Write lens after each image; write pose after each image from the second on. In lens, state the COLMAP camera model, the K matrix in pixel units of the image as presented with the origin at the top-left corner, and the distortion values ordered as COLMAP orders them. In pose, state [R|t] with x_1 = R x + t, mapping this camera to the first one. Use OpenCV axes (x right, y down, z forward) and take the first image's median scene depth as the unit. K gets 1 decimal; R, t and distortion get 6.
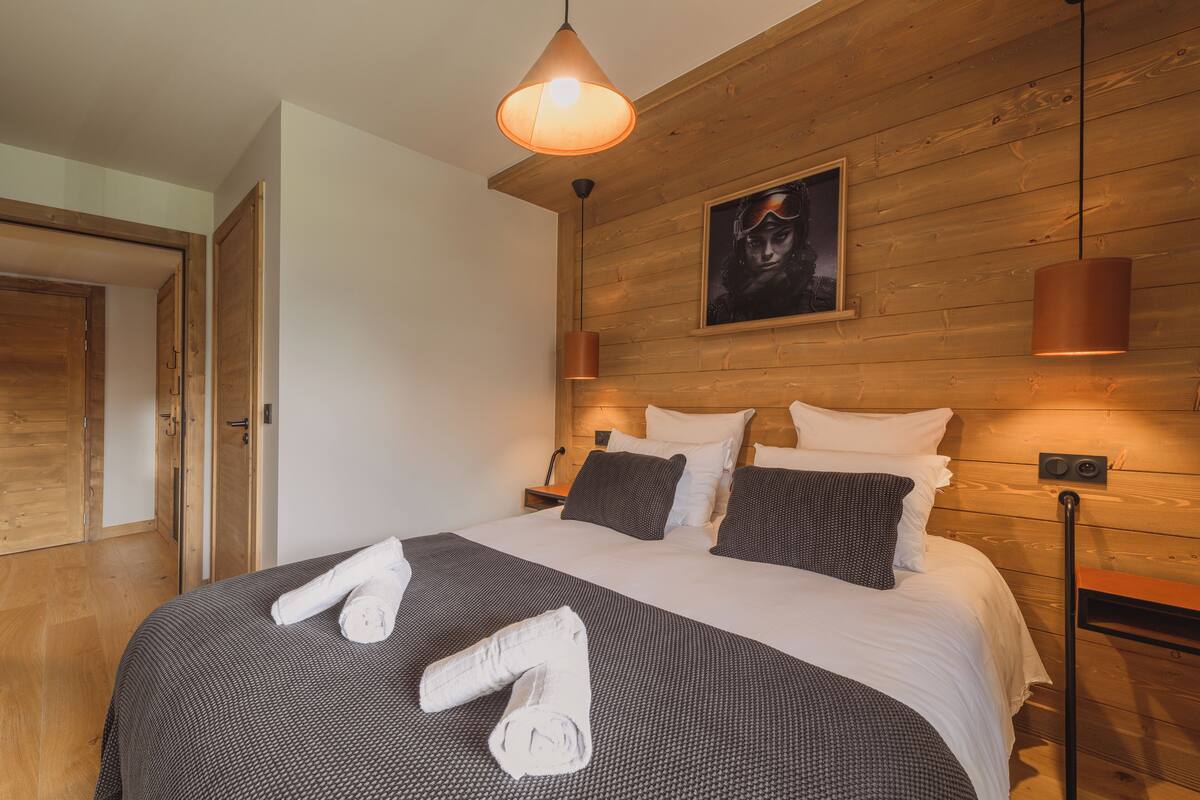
lens RADIAL K [[485.1, 0, 600.0], [0, 485.1, 400.0], [0, 0, 1]] dist [-0.025212, -0.000061]
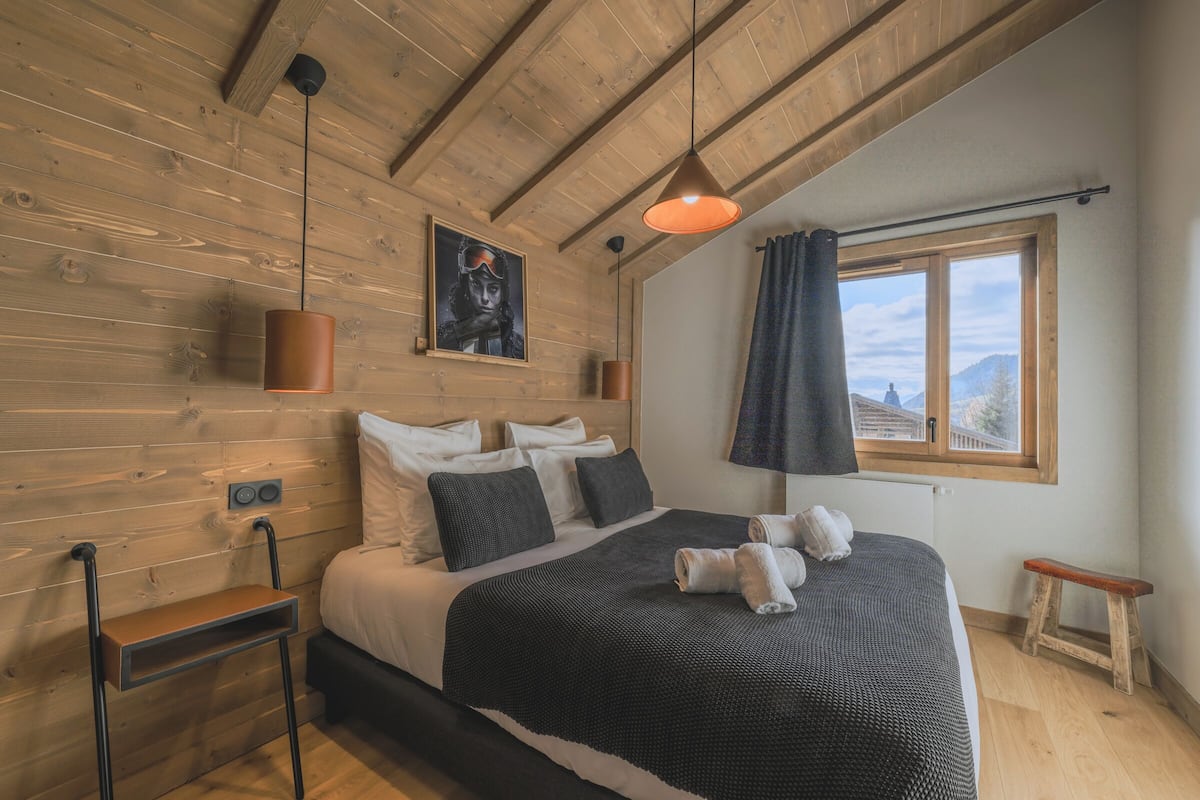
lens RADIAL K [[485.1, 0, 600.0], [0, 485.1, 400.0], [0, 0, 1]] dist [-0.025212, -0.000061]
pose [[-0.159808, 0.047109, 0.986023, -0.817405], [0.009925, 0.998887, -0.046114, -0.007006], [-0.987098, 0.002417, -0.160097, 0.915261]]
